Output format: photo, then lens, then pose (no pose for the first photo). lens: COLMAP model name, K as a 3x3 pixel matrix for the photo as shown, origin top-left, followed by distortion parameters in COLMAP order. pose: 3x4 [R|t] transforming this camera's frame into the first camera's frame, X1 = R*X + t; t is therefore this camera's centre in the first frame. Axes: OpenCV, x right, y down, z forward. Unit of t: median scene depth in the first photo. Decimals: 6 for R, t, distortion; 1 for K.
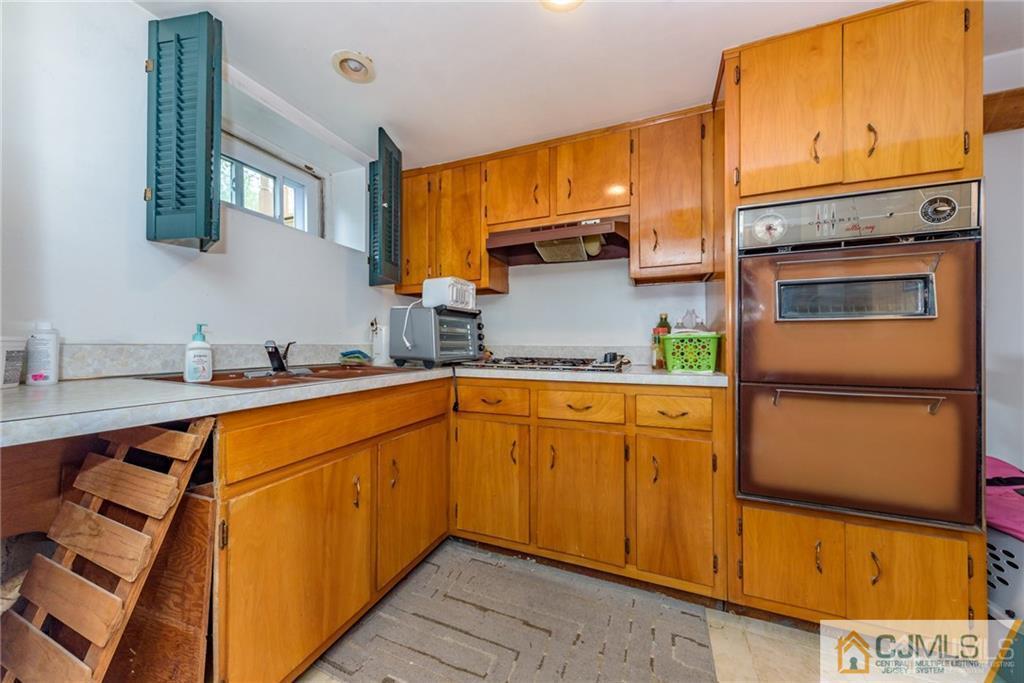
lens RADIAL K [[356.8, 0, 512.0], [0, 356.8, 341.5], [0, 0, 1]] dist [-0.000310, -0.000063]
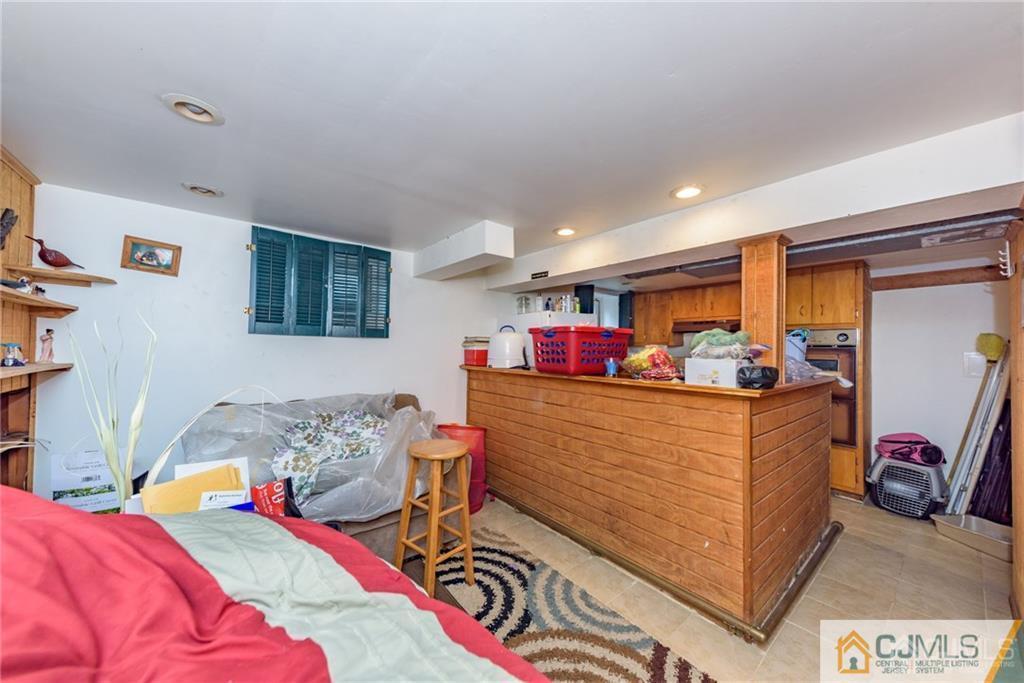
lens RADIAL K [[356.8, 0, 512.0], [0, 356.8, 341.5], [0, 0, 1]] dist [-0.000310, -0.000063]
pose [[0.879092, 0.006646, -0.476605, 0.116743], [-0.016125, 0.999745, -0.015801, -0.130773], [0.476379, 0.021576, 0.878975, -1.483572]]
